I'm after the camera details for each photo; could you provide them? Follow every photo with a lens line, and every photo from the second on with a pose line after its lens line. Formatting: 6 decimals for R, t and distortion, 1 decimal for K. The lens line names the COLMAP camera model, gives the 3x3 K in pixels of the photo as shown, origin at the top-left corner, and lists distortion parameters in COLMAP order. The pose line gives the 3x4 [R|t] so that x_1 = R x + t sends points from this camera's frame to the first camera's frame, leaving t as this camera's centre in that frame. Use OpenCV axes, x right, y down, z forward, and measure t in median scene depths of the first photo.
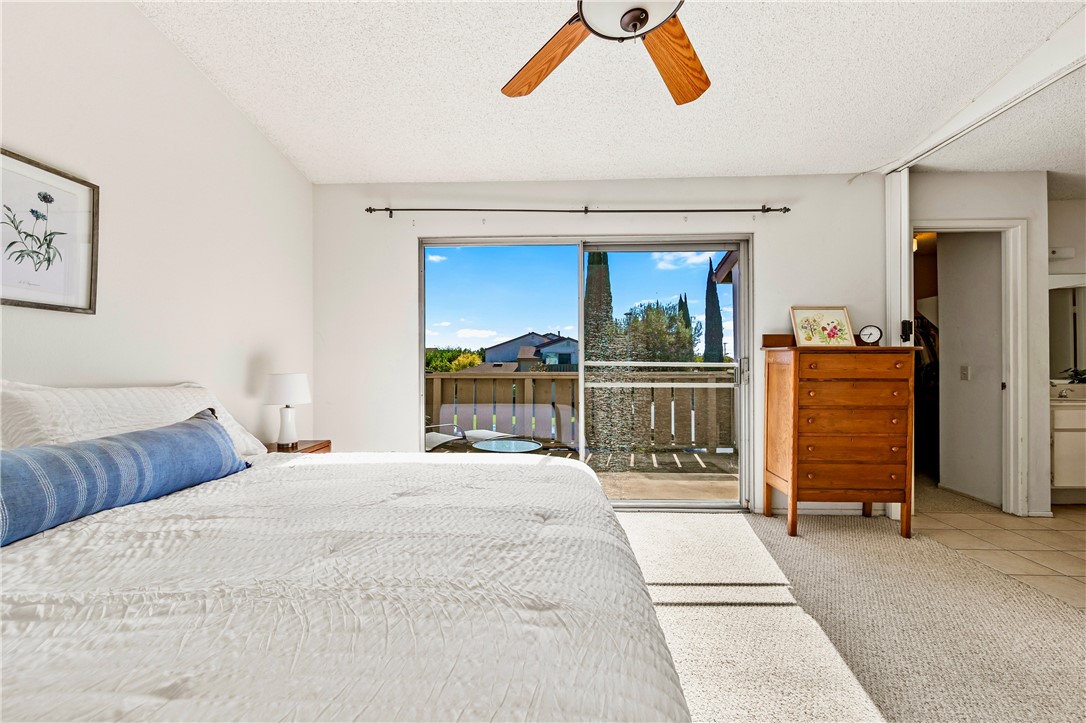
lens RADIAL K [[434.6, 0, 544.5], [0, 434.6, 359.0], [0, 0, 1]] dist [-0.002403, 0.000159]
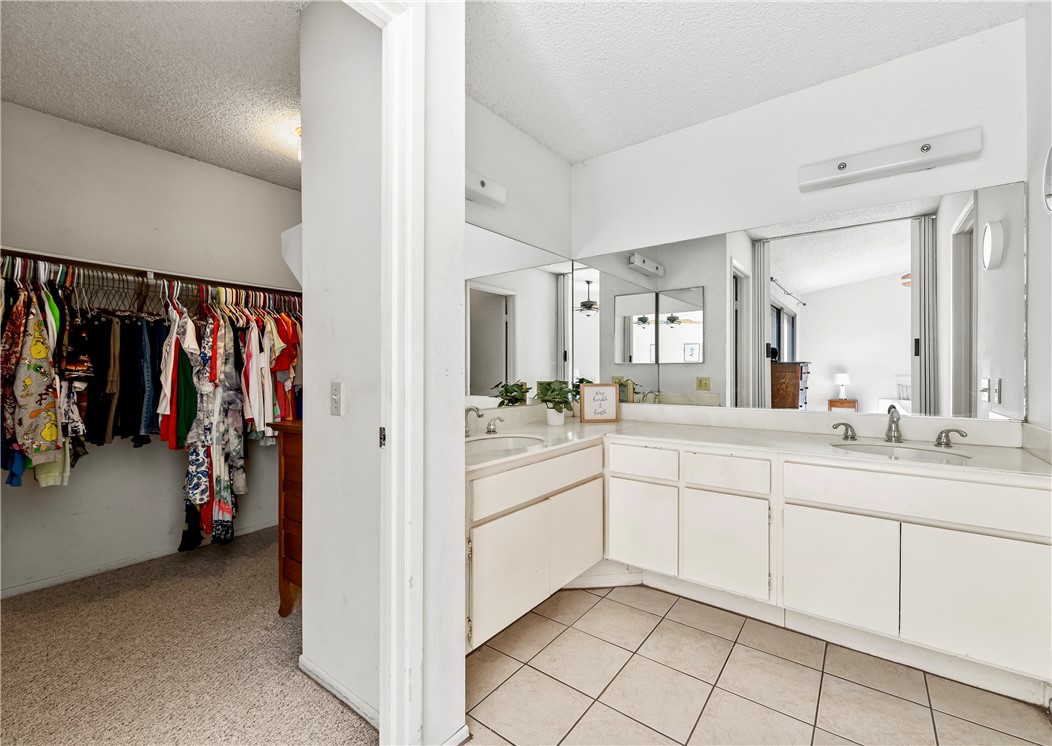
lens RADIAL K [[443.9, 0, 528.0], [0, 443.9, 373.1], [0, 0, 1]] dist [-0.000108, 0.000000]
pose [[0.594339, 0.005513, 0.804195, 0.739317], [-0.013088, 0.999910, 0.002818, 0.003855], [-0.804108, -0.012200, 0.594358, 0.601015]]
